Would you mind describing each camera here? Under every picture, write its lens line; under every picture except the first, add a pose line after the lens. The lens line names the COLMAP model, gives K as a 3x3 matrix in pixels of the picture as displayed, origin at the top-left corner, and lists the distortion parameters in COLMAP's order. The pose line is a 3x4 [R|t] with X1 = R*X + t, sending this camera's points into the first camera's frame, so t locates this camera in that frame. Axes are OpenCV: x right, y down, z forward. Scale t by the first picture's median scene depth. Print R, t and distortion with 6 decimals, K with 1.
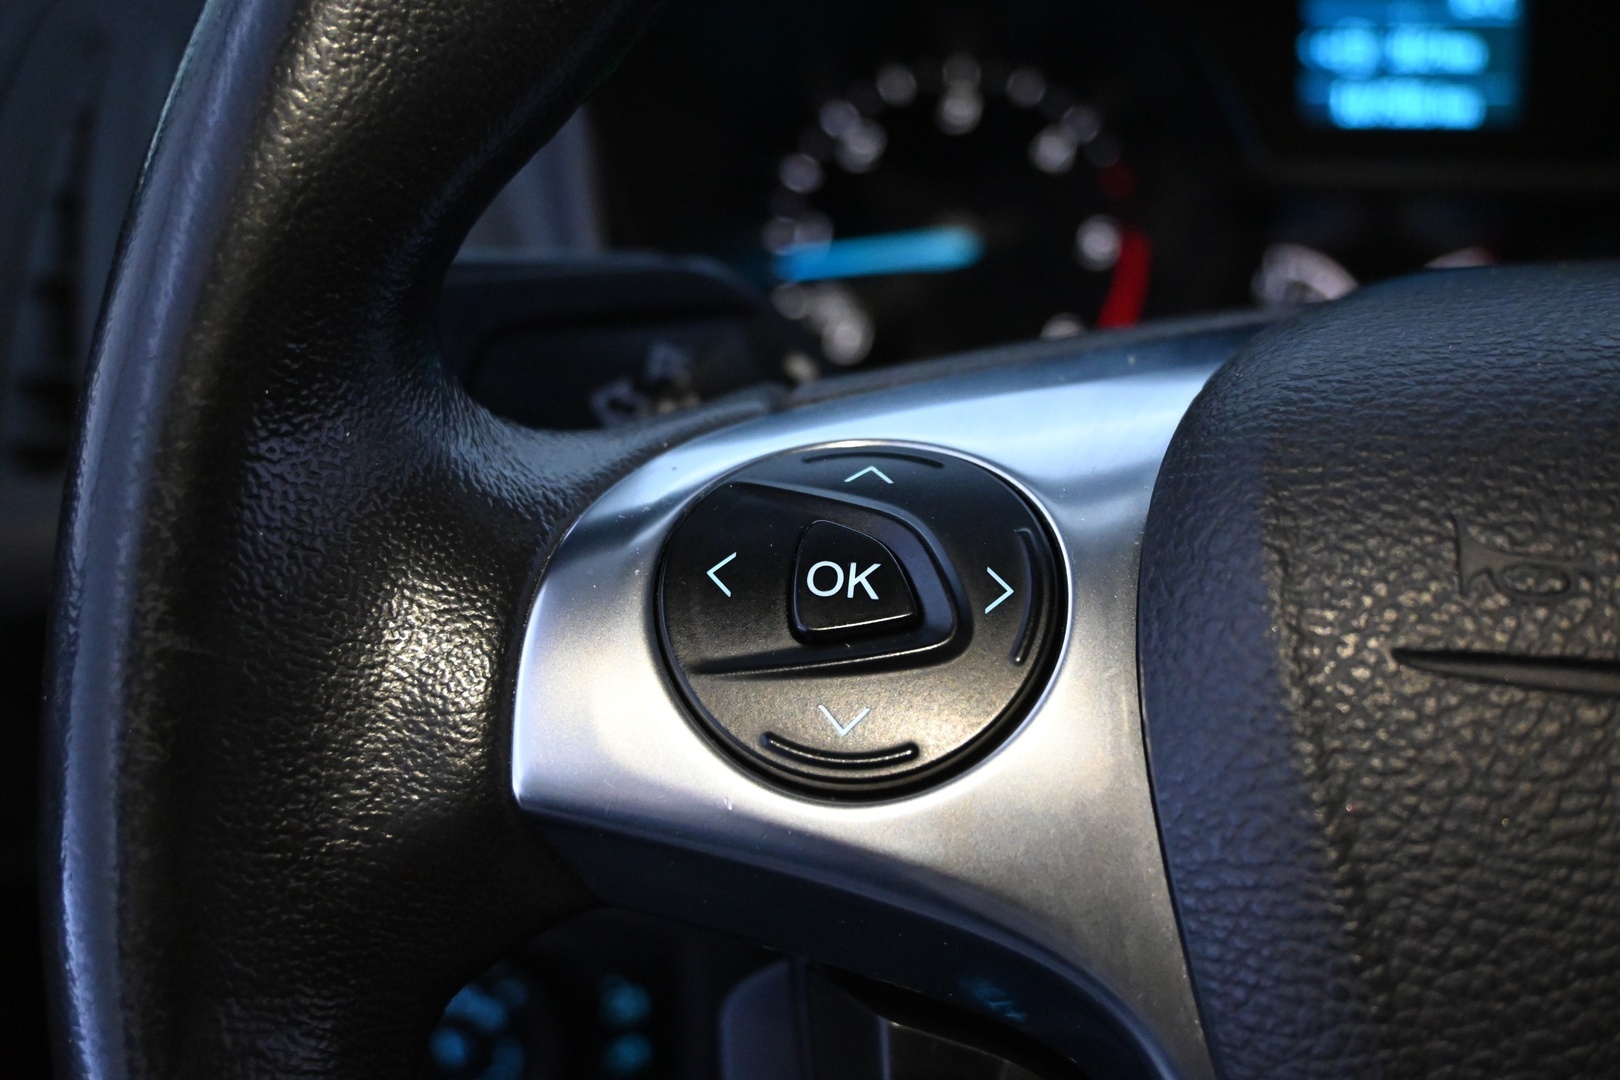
lens RADIAL K [[1658.9, 0, 812.5], [0, 1658.9, 540.6], [0, 0, 1]] dist [-0.017278, 0.000000]
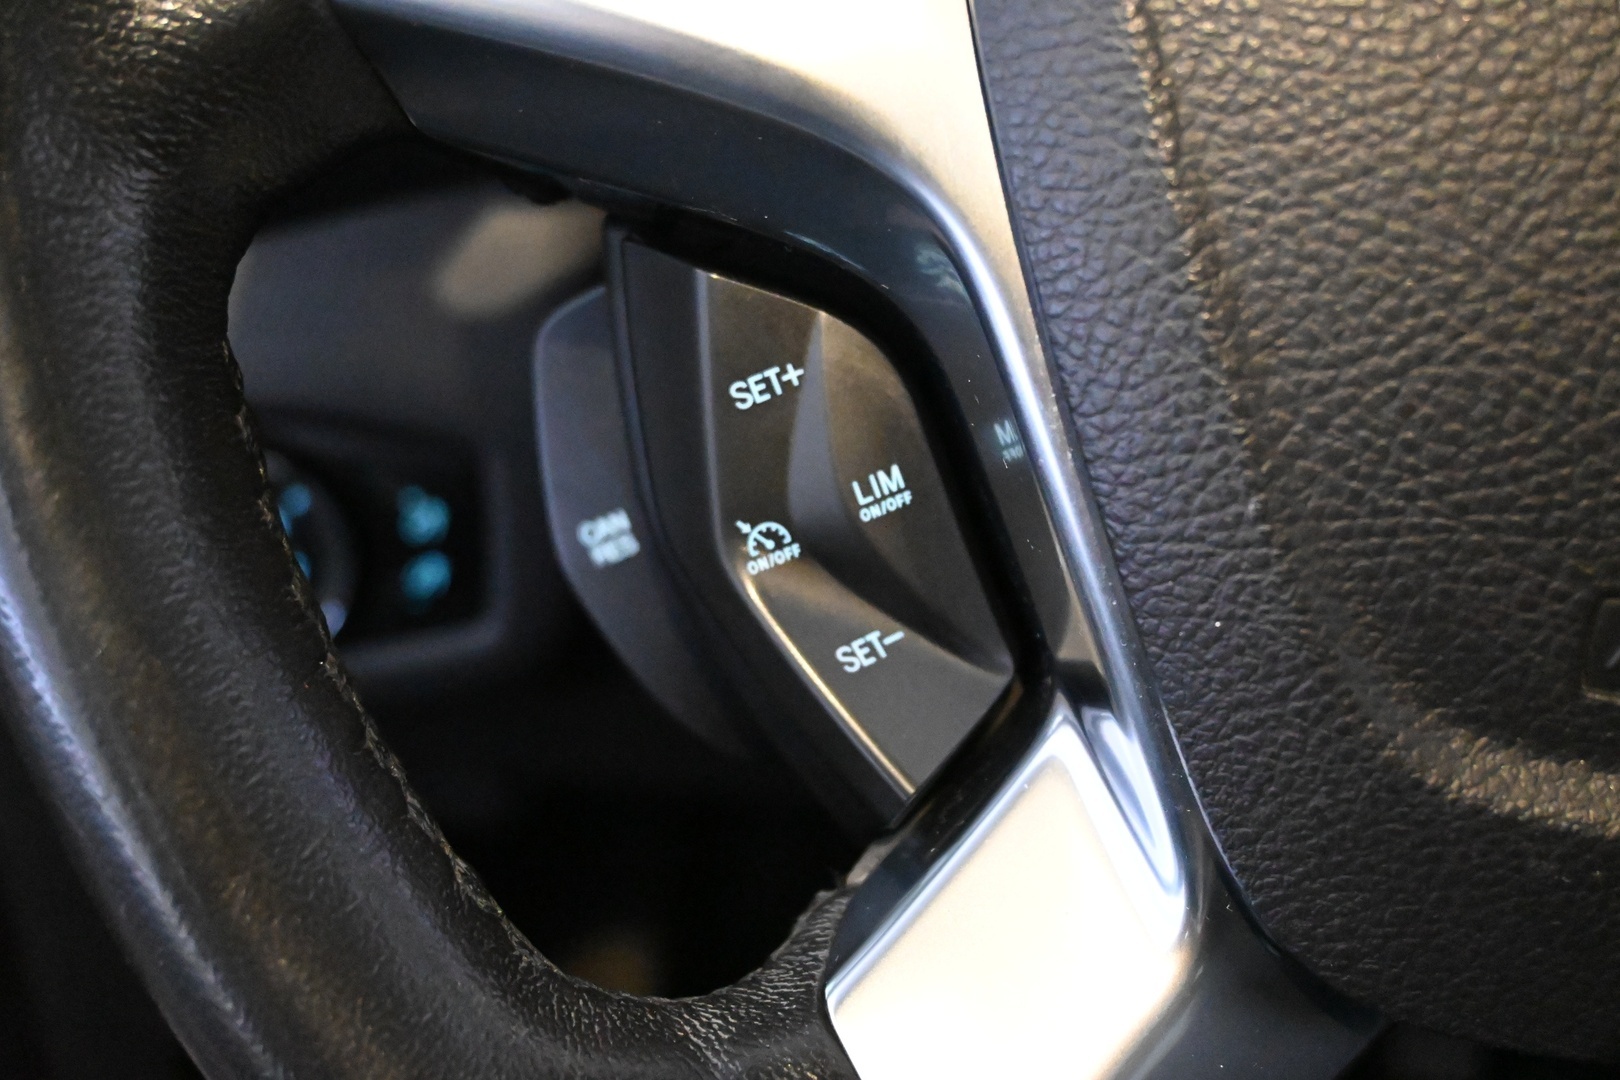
lens RADIAL K [[2103.9, 0, 807.9], [0, 2103.9, 539.4], [0, 0, 1]] dist [-0.032620, 0.000000]
pose [[0.996945, 0.004731, 0.077964, 0.011378], [-0.016692, 0.988008, 0.153497, 0.322098], [-0.076303, -0.154330, 0.985069, -0.335029]]
